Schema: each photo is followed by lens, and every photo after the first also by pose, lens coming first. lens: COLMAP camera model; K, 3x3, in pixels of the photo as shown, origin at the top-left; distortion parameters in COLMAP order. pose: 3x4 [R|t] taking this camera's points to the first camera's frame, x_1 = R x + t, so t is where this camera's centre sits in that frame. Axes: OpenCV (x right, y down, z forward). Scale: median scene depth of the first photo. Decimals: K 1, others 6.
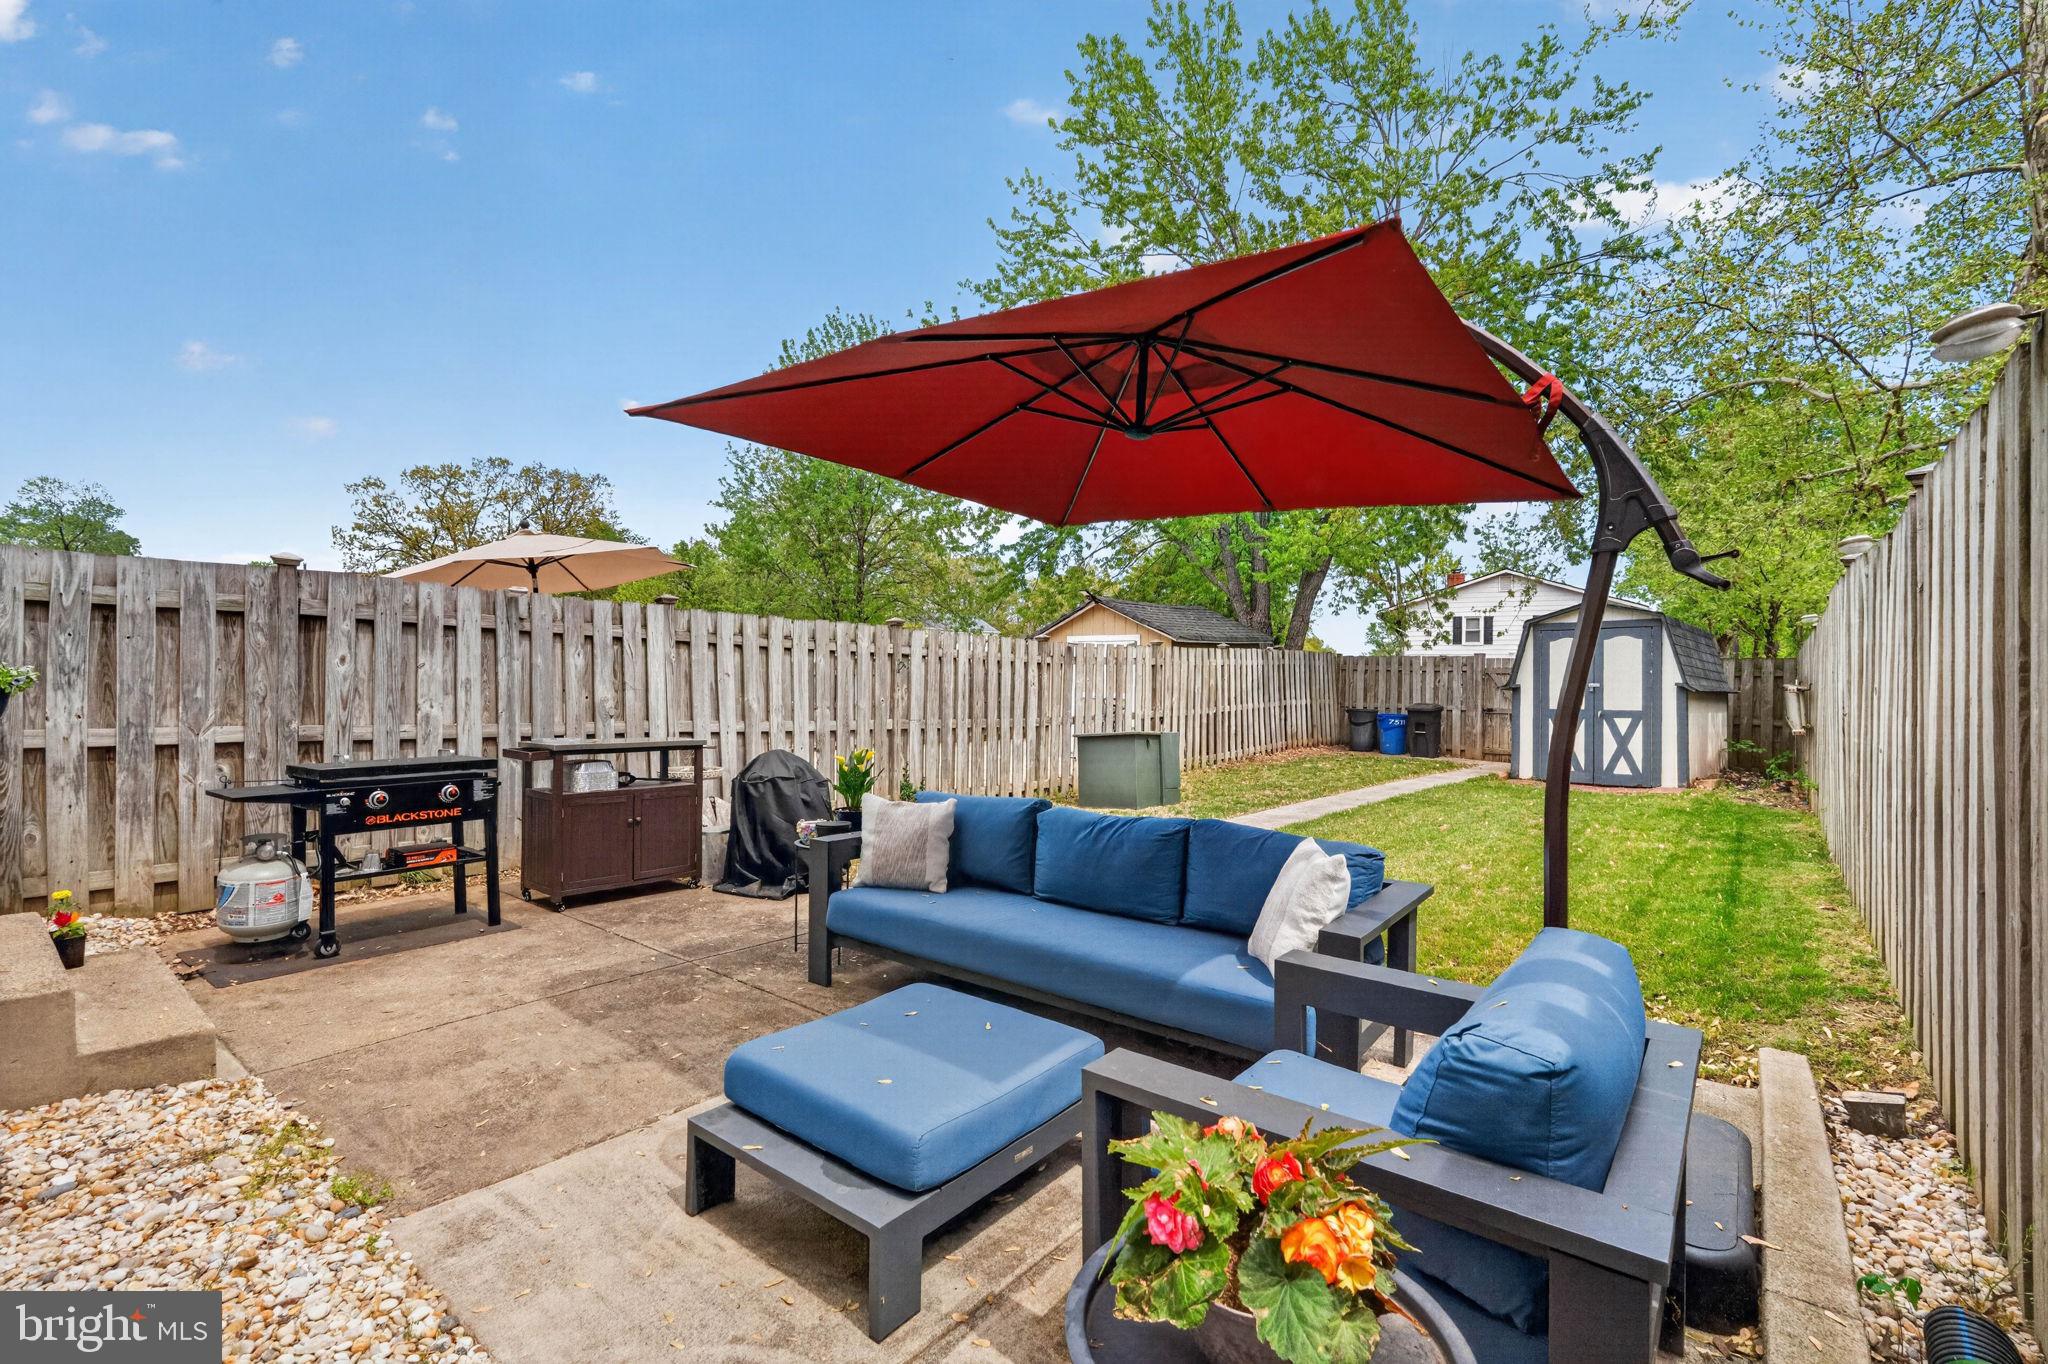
lens RADIAL K [[886.3, 0, 1024.0], [0, 886.3, 682.0], [0, 0, 1]] dist [-0.001933, -0.000259]
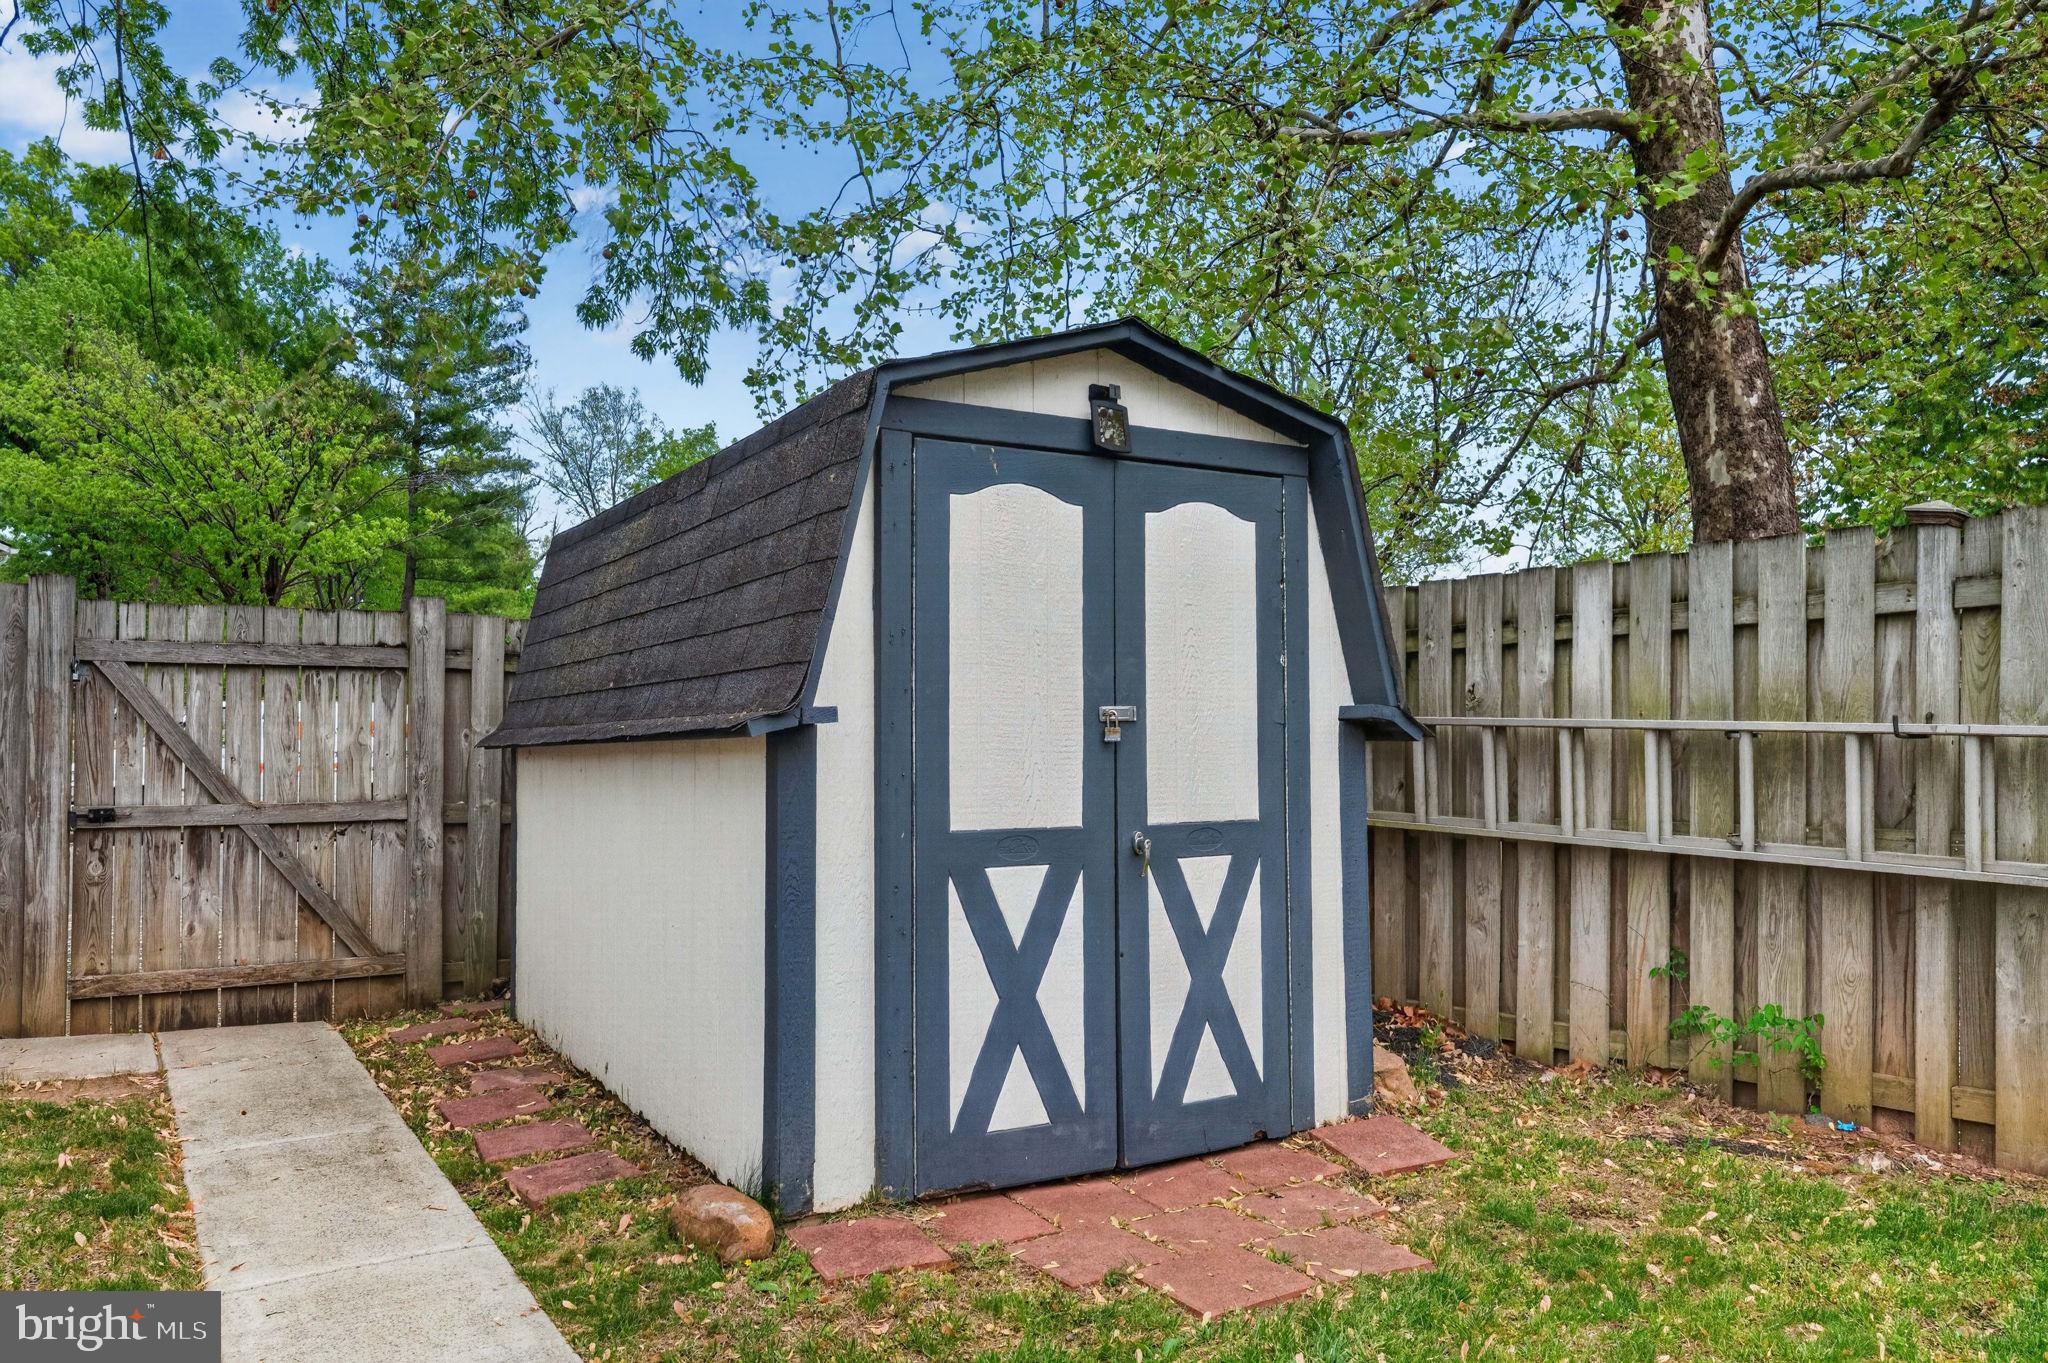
lens RADIAL K [[1447.5, 0, 1024.0], [0, 1447.5, 681.5], [0, 0, 1]] dist [0.003785, 0.001208]
pose [[0.248295, 0.017653, 0.968524, 0.765702], [-0.002883, 0.999843, -0.017484, 0.004921], [-0.968680, 0.001549, 0.248307, 2.459208]]
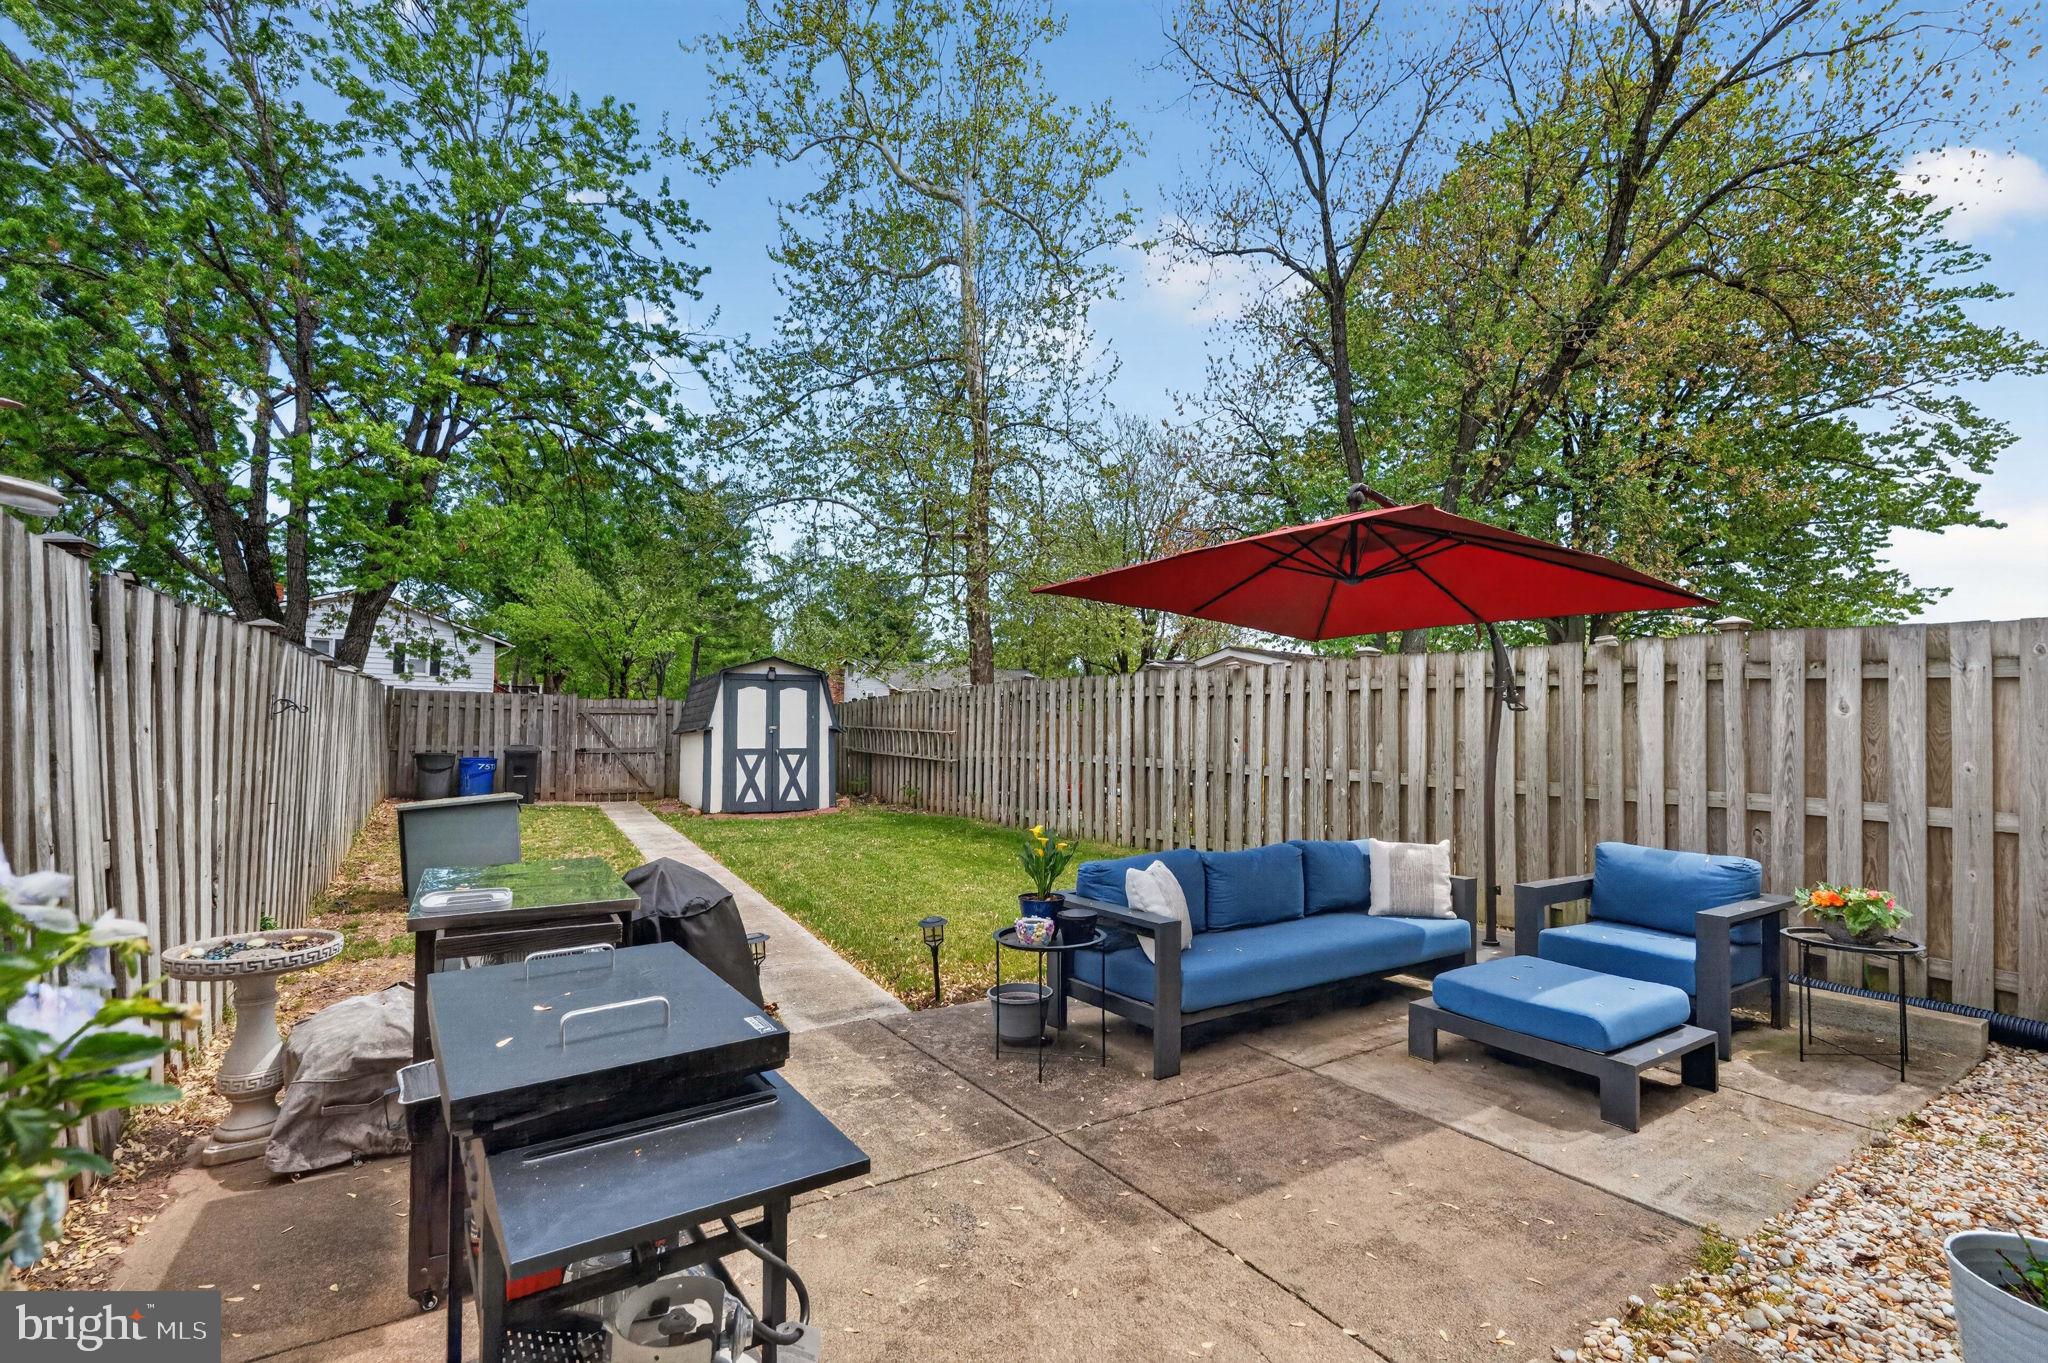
lens RADIAL K [[923.4, 0, 1021.4], [0, 923.4, 694.6], [0, 0, 1]] dist [-0.000245, -0.000122]
pose [[0.318603, 0.026614, 0.947515, -1.117005], [-0.010061, 0.999644, -0.024695, -0.036197], [-0.947835, -0.001666, 0.318757, 0.765102]]
